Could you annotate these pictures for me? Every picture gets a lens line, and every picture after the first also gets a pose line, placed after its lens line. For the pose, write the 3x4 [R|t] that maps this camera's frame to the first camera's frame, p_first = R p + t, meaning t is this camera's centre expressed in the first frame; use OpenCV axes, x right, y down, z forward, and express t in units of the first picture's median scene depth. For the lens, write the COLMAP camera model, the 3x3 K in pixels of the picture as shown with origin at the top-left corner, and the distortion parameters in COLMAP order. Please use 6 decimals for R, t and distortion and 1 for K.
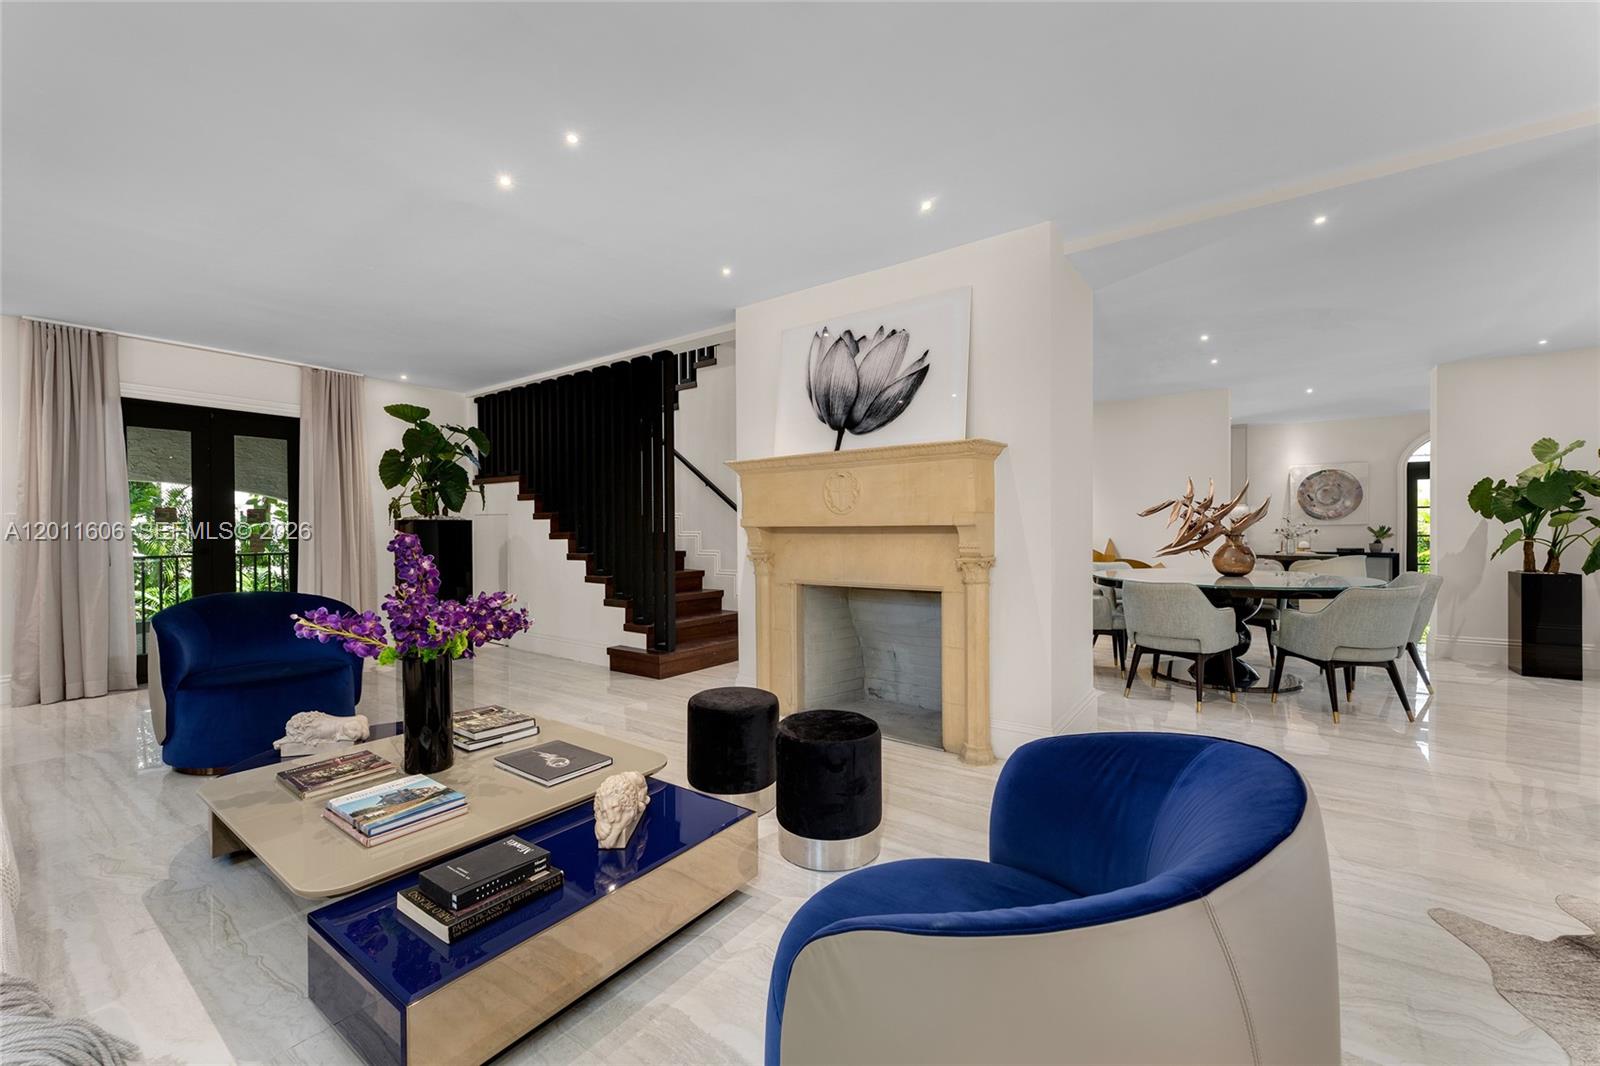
lens RADIAL K [[643.0, 0, 810.5], [0, 643.0, 536.2], [0, 0, 1]] dist [0.002453, 0.000026]
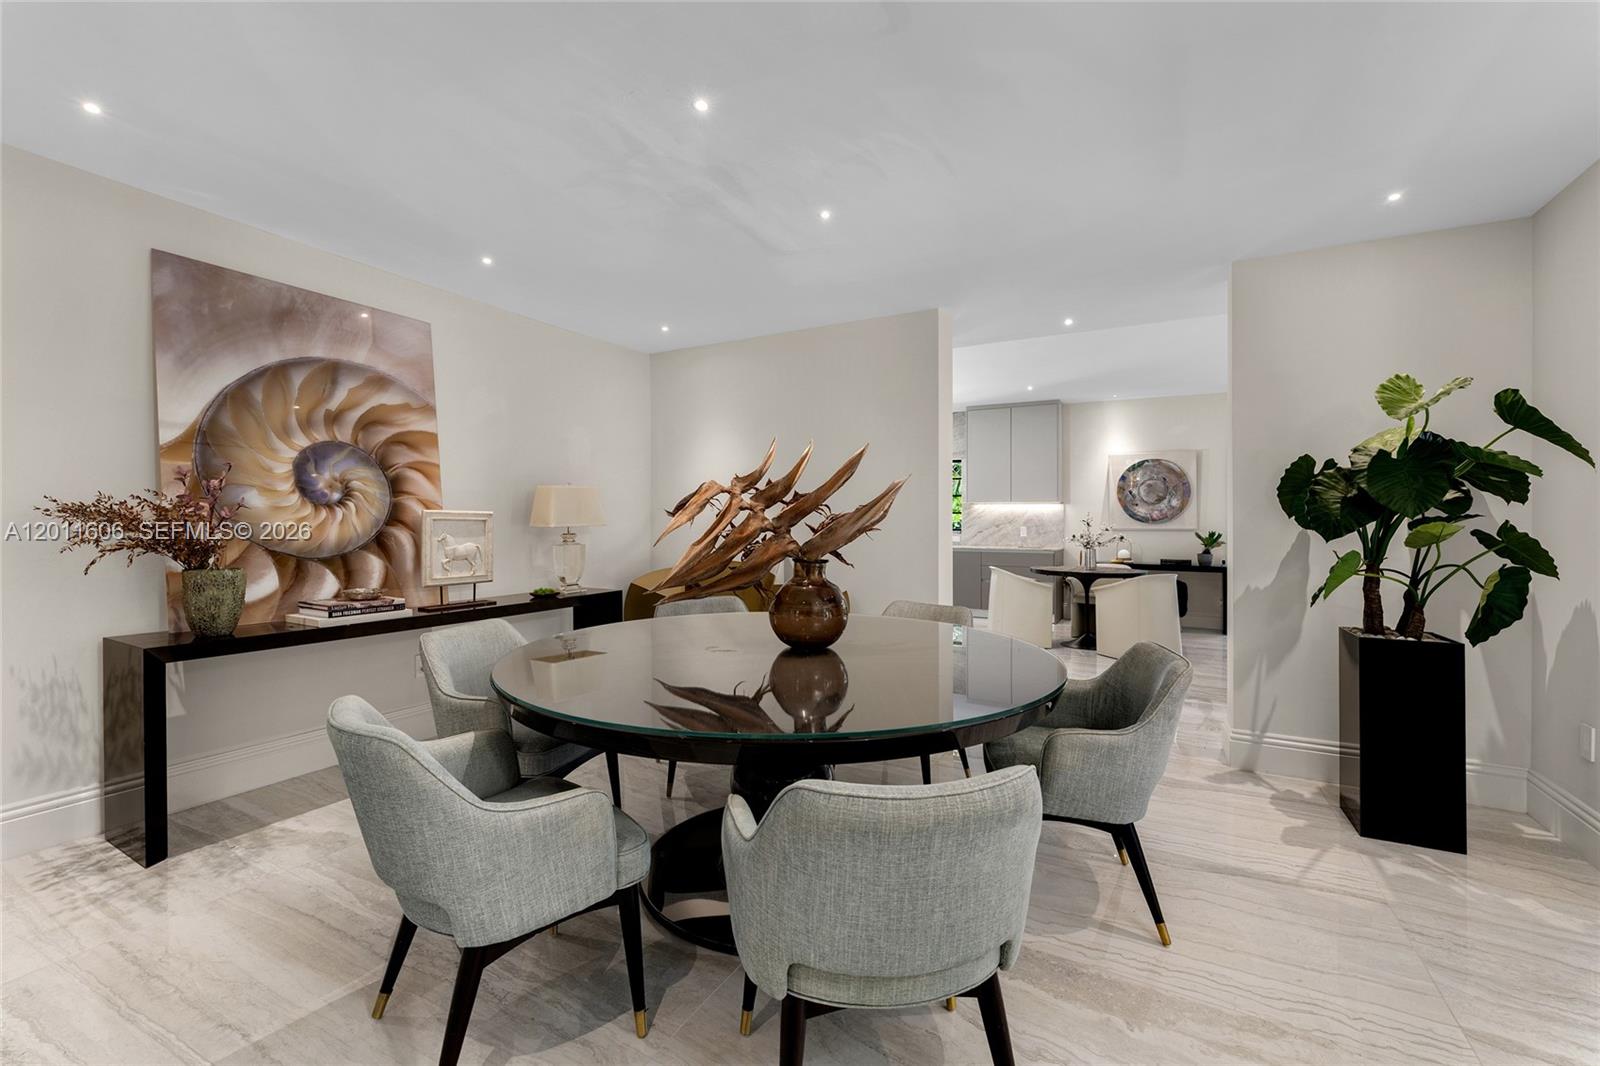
lens RADIAL K [[648.3, 0, 802.1], [0, 648.3, 519.6], [0, 0, 1]] dist [0.000921, 0.000330]
pose [[0.993724, 0.013170, 0.111079, 0.616289], [-0.011331, 0.999788, -0.017164, -0.023437], [-0.111281, 0.015798, 0.993663, 0.546240]]
